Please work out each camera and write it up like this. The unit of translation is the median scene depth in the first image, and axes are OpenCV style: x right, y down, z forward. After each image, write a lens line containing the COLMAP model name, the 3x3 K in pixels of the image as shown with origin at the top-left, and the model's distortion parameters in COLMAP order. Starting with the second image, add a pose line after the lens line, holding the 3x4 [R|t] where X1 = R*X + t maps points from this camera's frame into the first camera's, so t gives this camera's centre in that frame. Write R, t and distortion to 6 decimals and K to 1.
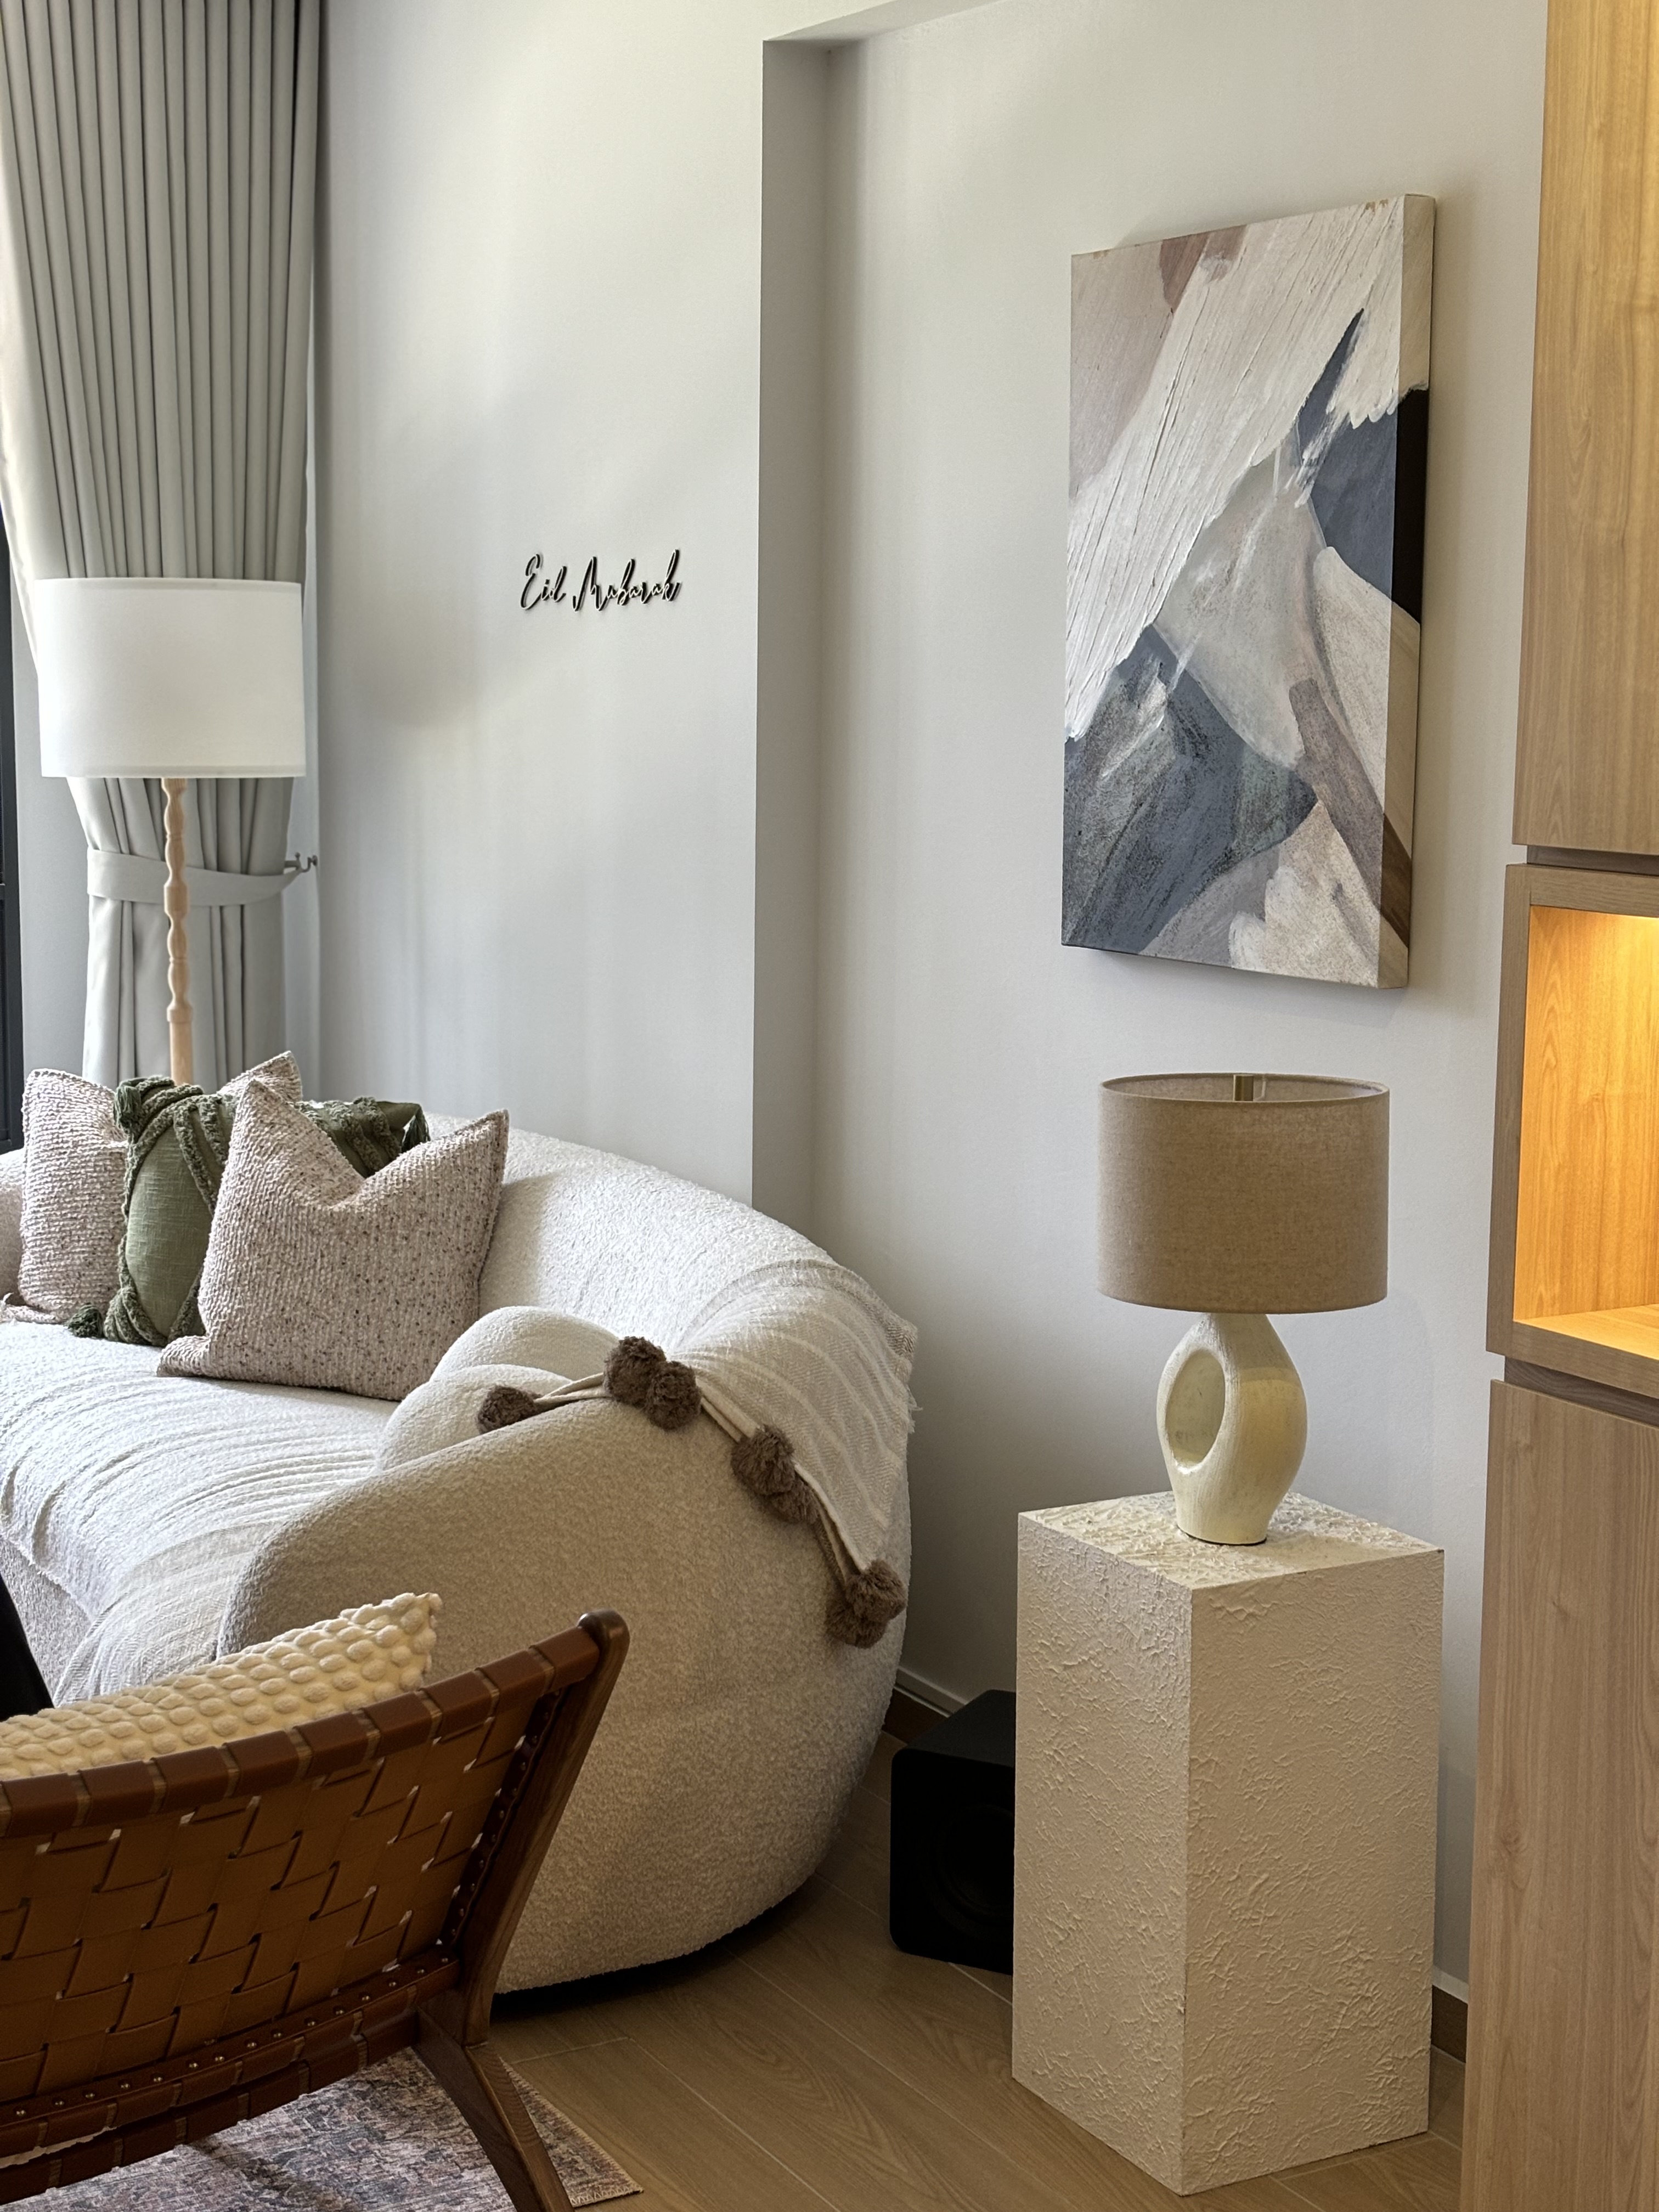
lens RADIAL K [[3335.9, 0, 772.1], [0, 3335.9, 1115.8], [0, 0, 1]] dist [0.305917, -1.197304]
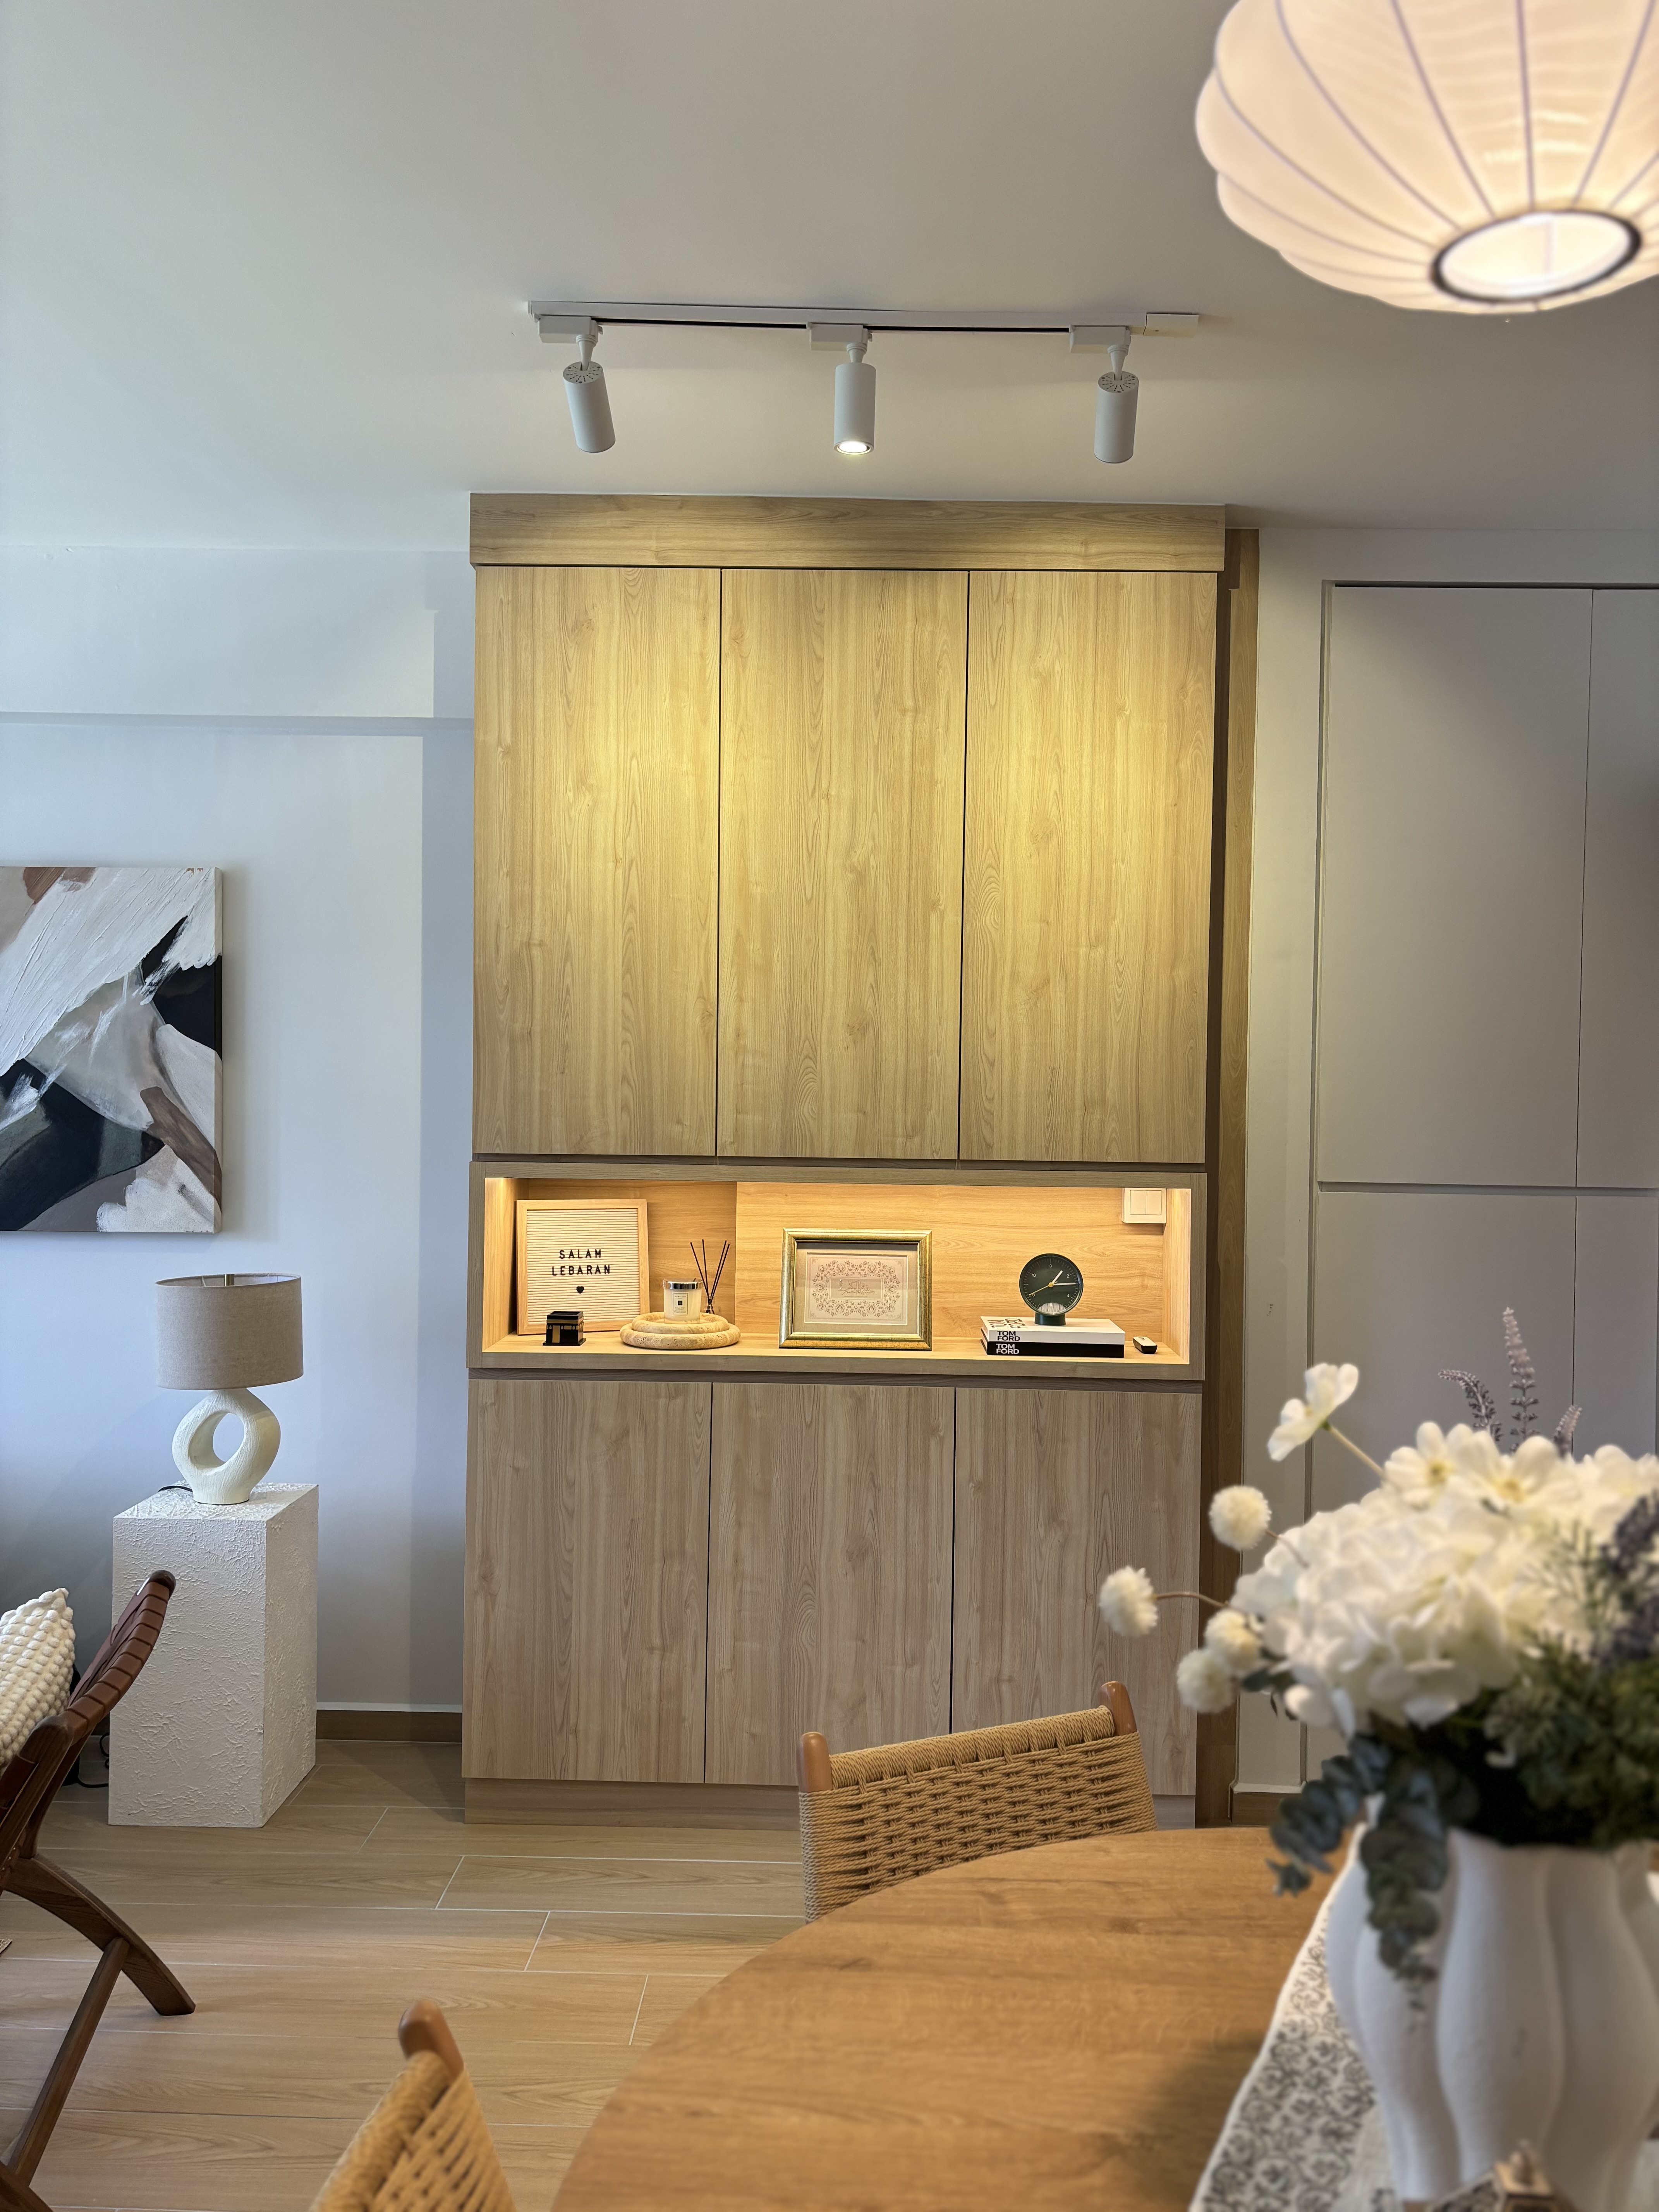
lens RADIAL K [[1643.2, 0, 838.0], [0, 1643.2, 1113.9], [0, 0, 1]] dist [0.149002, -0.431807]
pose [[0.492229, -0.007422, 0.870434, -0.518049], [0.111960, 0.992198, -0.054853, -0.010794], [-0.863236, 0.124454, 0.489219, 0.145538]]
